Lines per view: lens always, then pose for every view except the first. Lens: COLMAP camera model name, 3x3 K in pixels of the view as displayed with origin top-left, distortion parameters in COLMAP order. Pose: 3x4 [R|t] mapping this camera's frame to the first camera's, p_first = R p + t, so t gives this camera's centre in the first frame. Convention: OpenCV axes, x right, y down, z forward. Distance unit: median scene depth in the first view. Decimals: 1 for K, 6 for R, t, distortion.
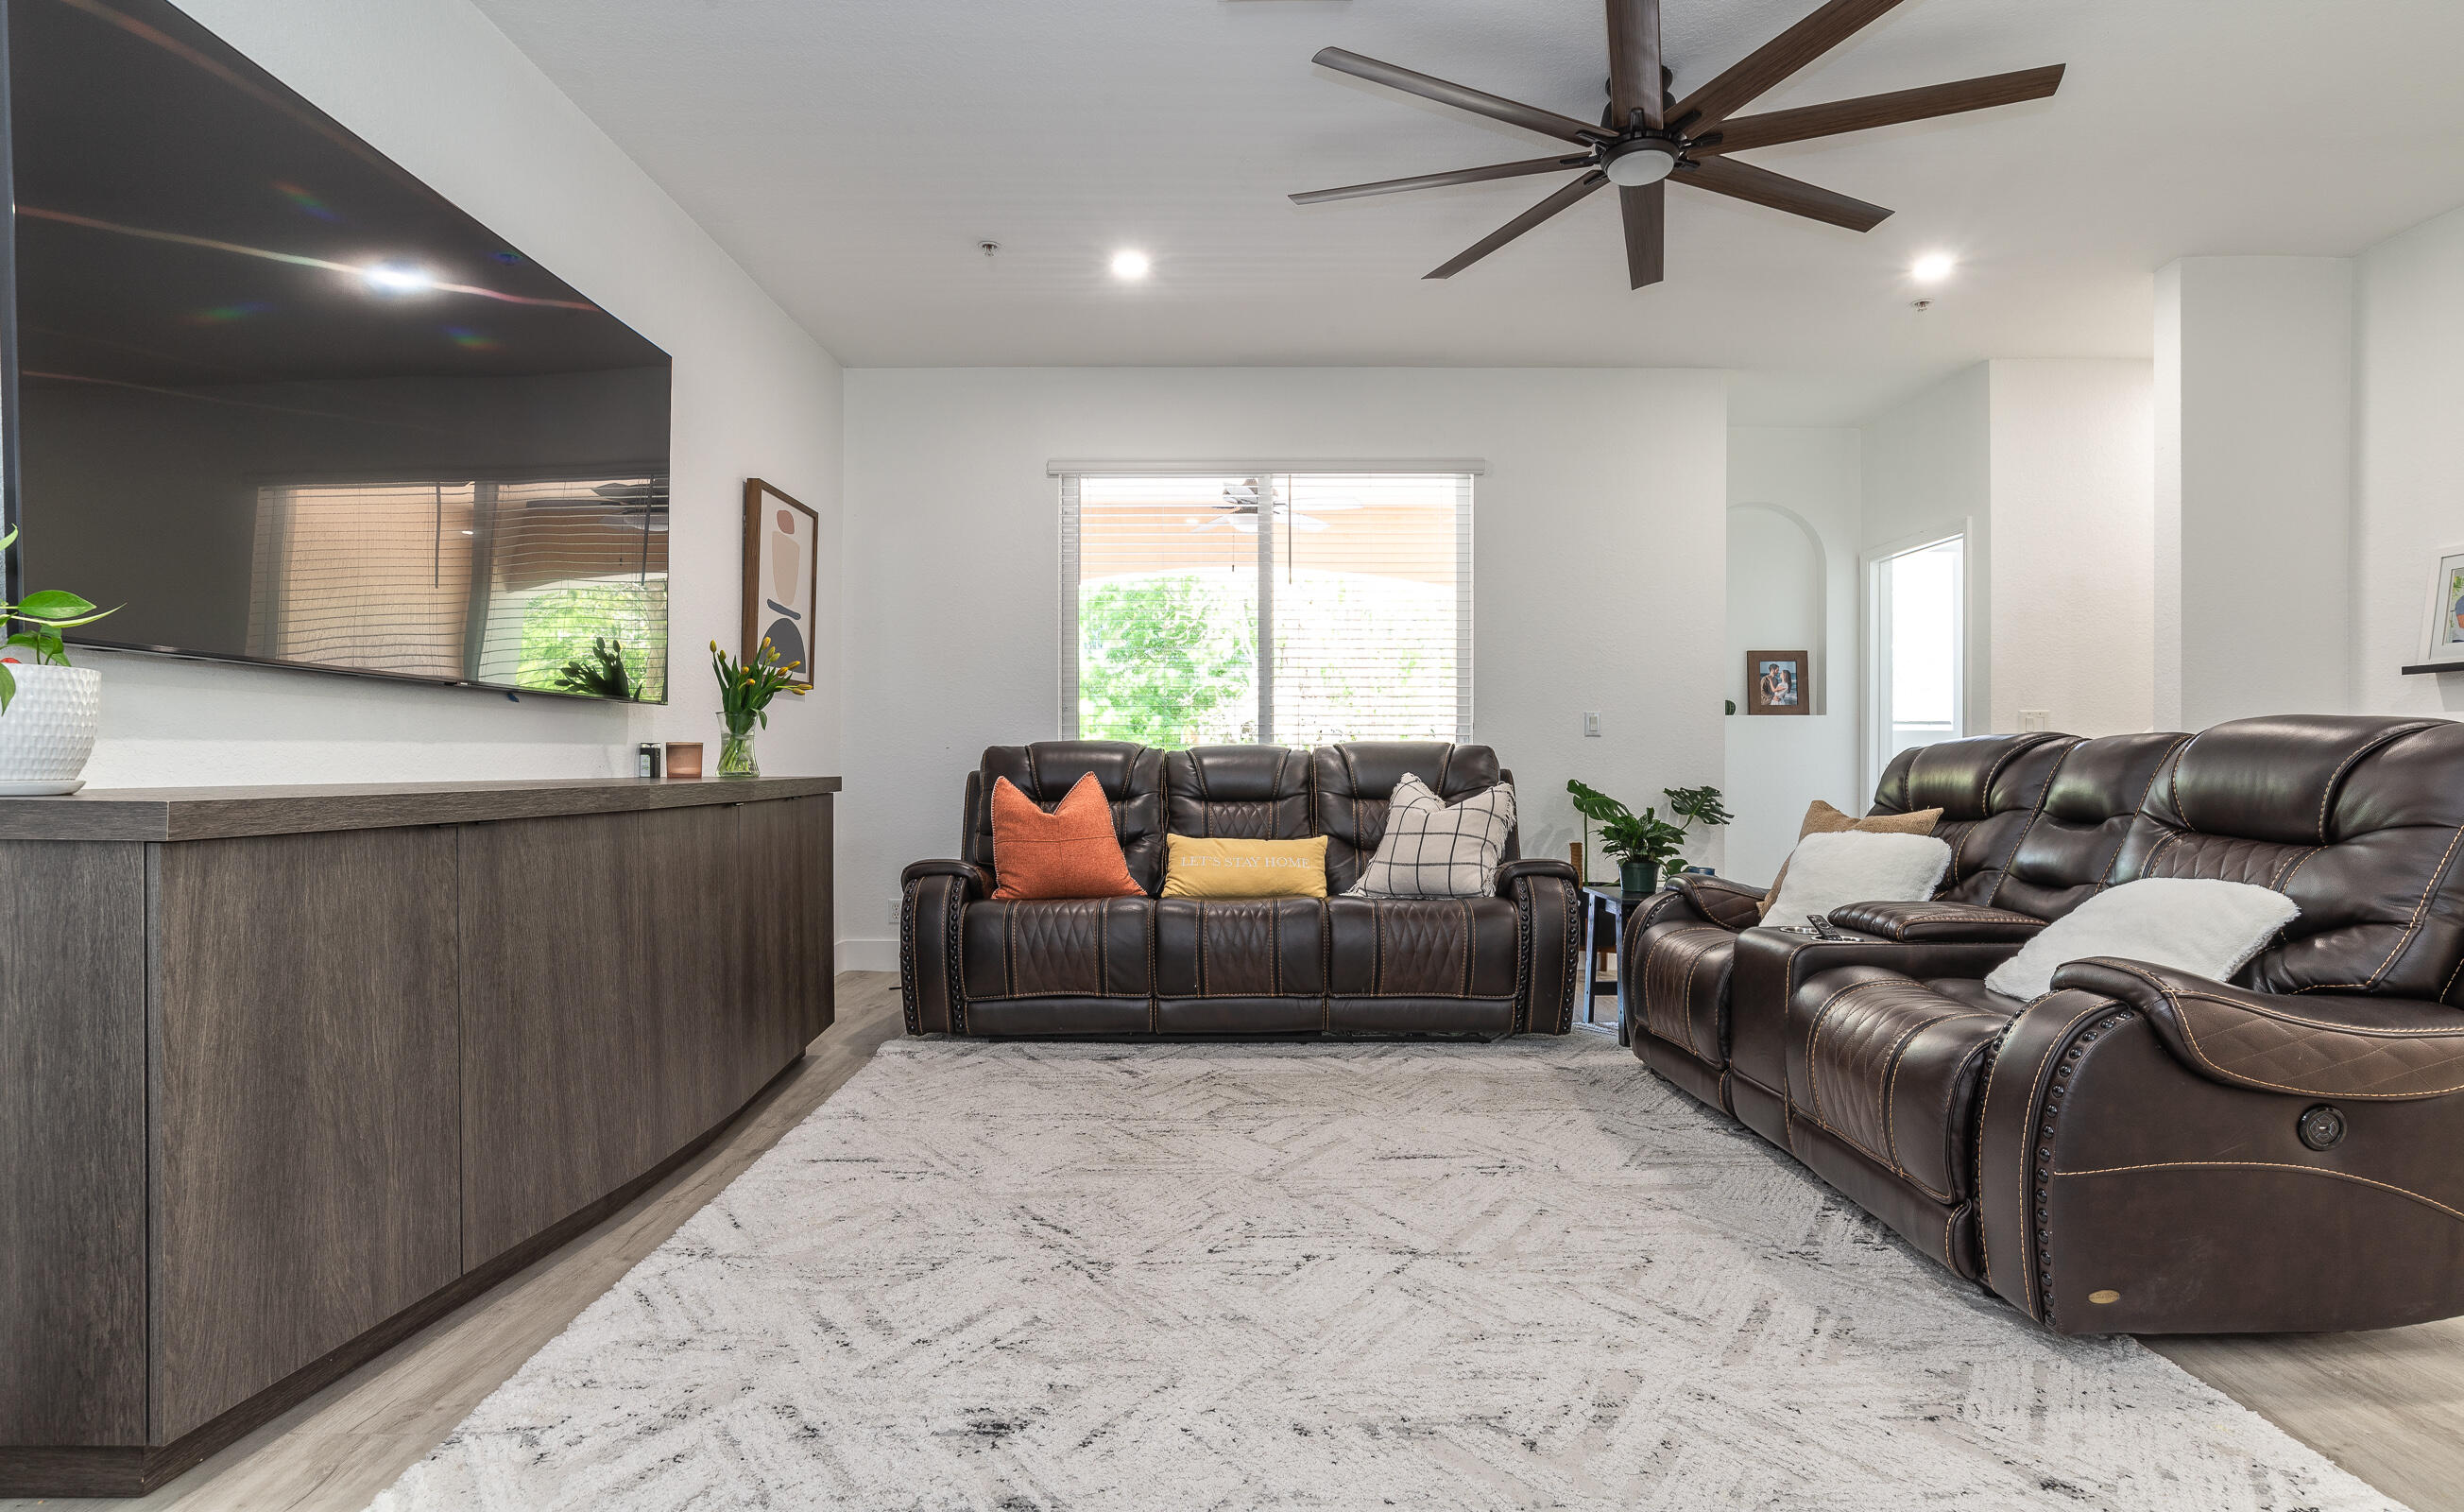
lens RADIAL K [[1229.5, 0, 1238.4], [0, 1229.5, 775.4], [0, 0, 1]] dist [-0.038803, 0.023052]
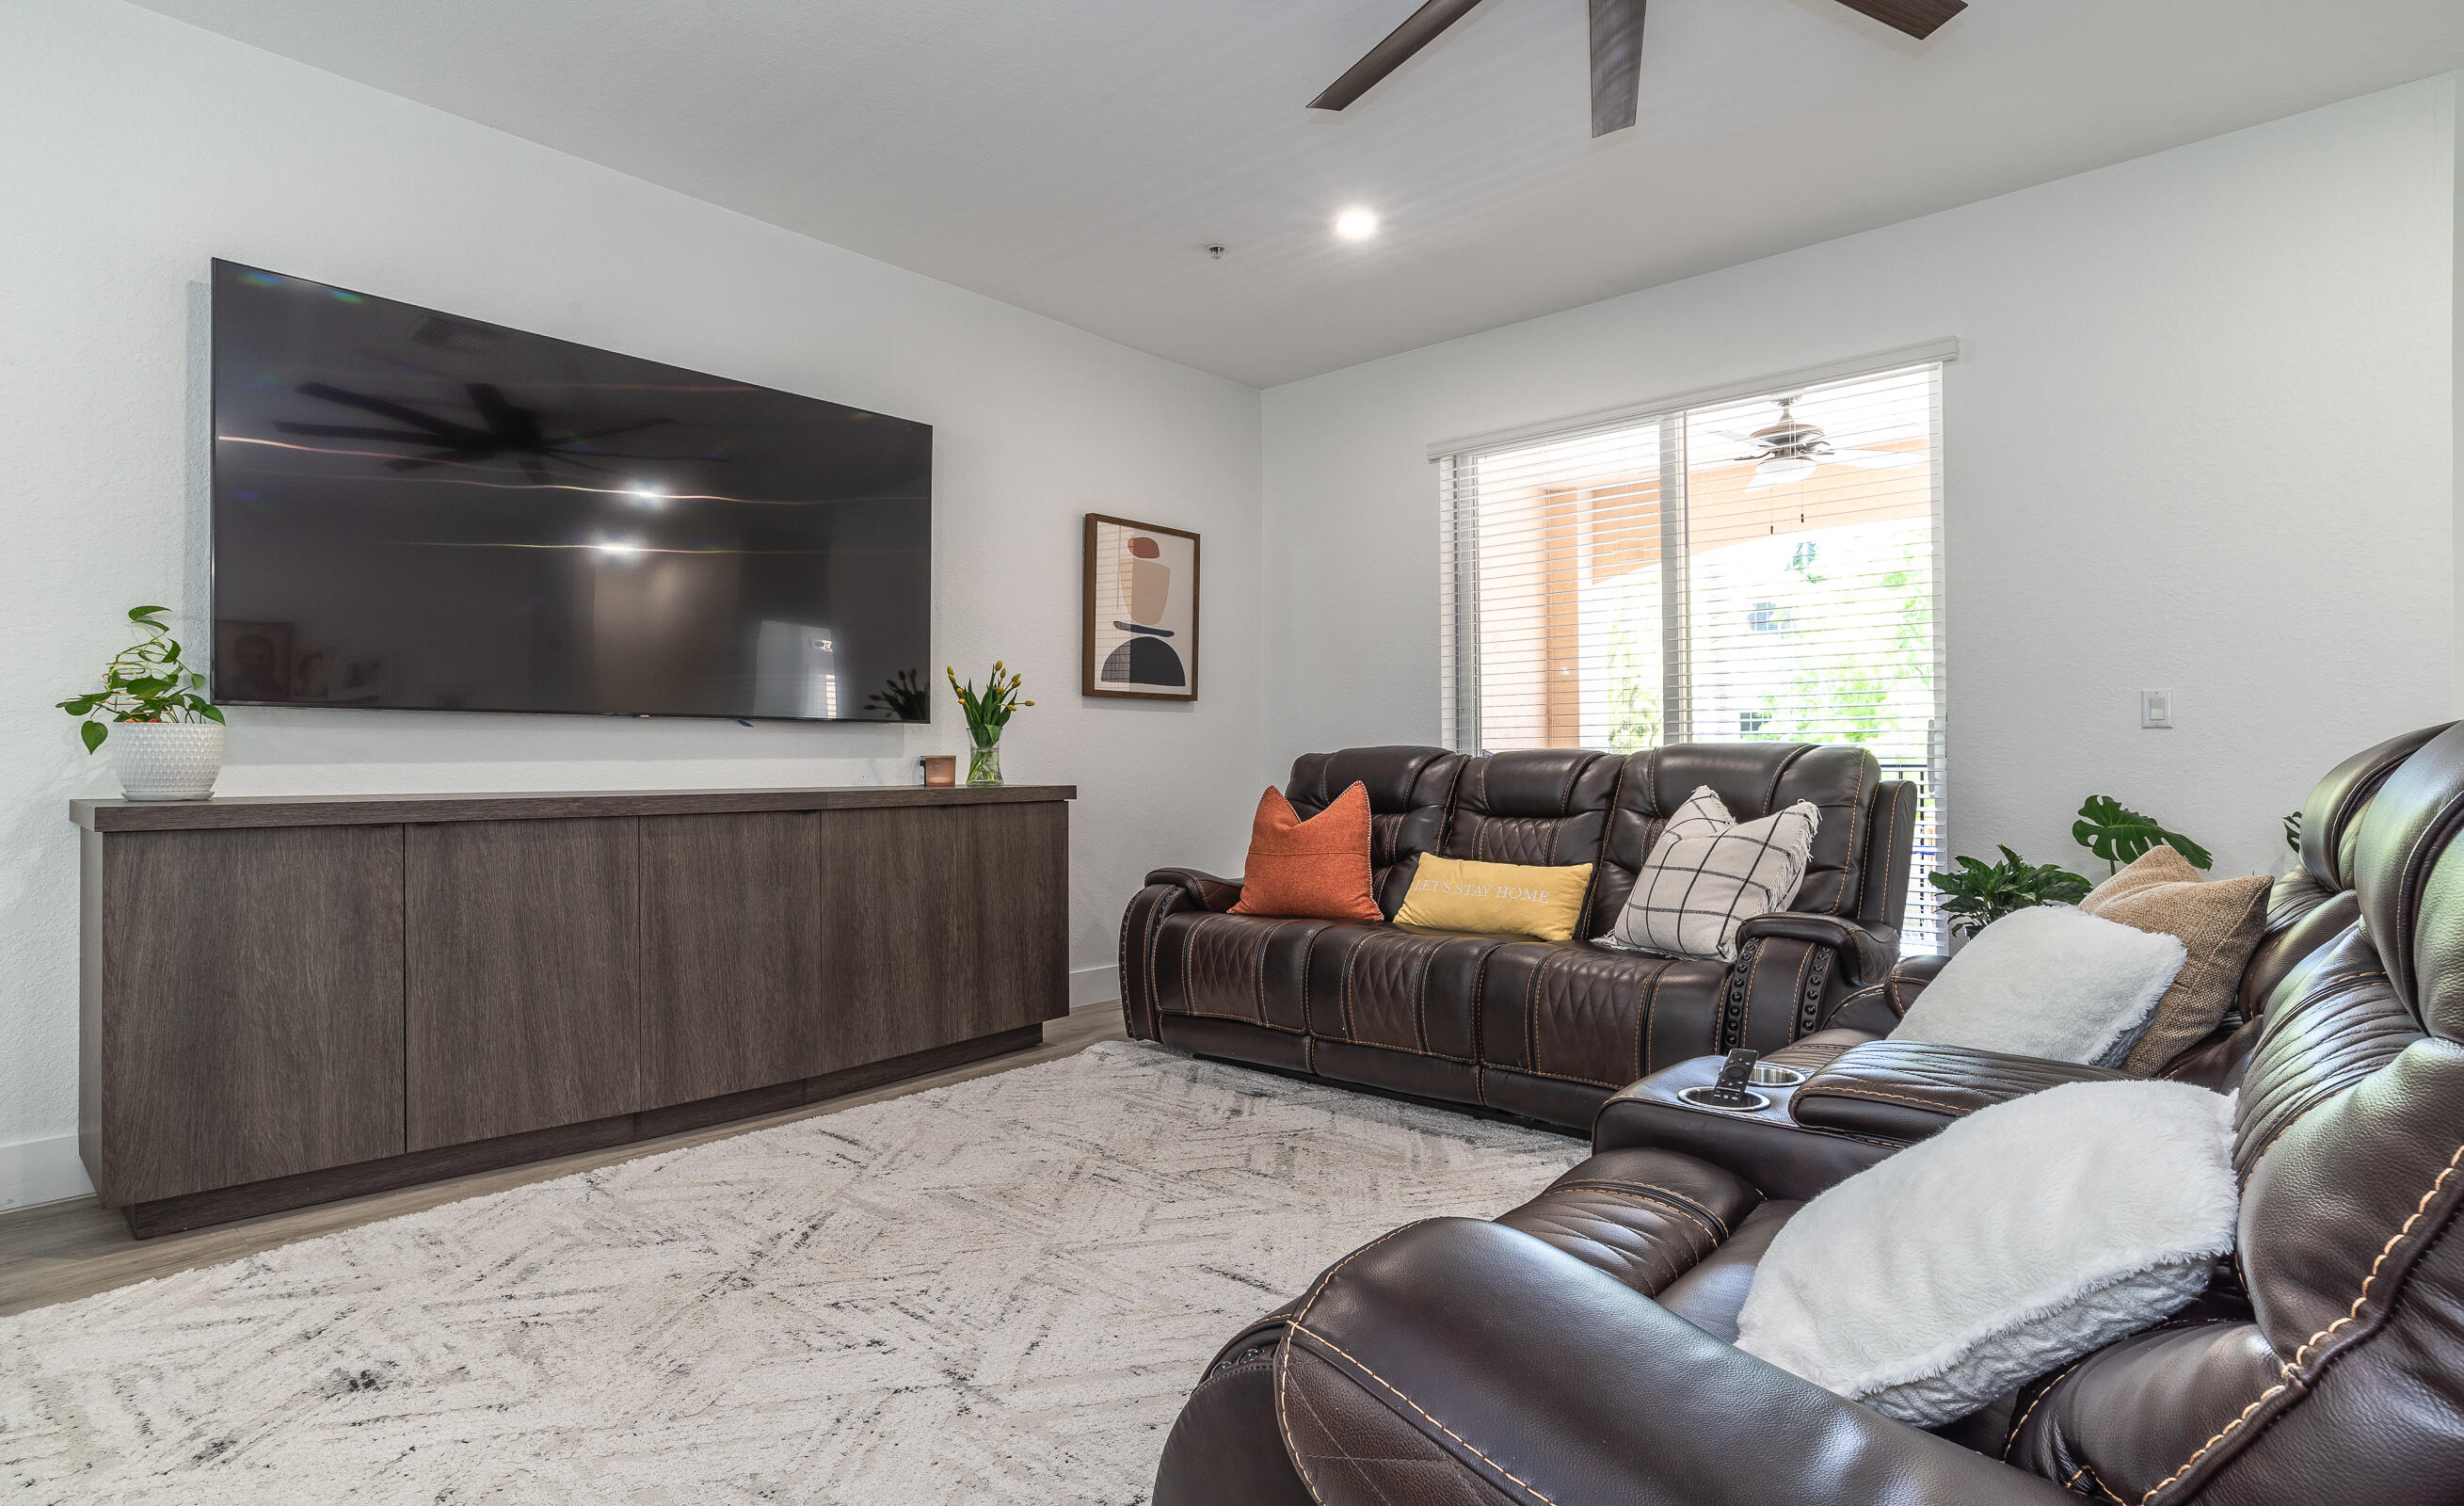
lens RADIAL K [[1229.4, 0, 1243.6], [0, 1229.4, 748.7], [0, 0, 1]] dist [-0.038803, 0.023052]
pose [[0.750263, -0.010282, -0.661059, 0.731403], [-0.002762, 0.999822, -0.018686, -0.016551], [0.661133, 0.015845, 0.750101, 0.443014]]
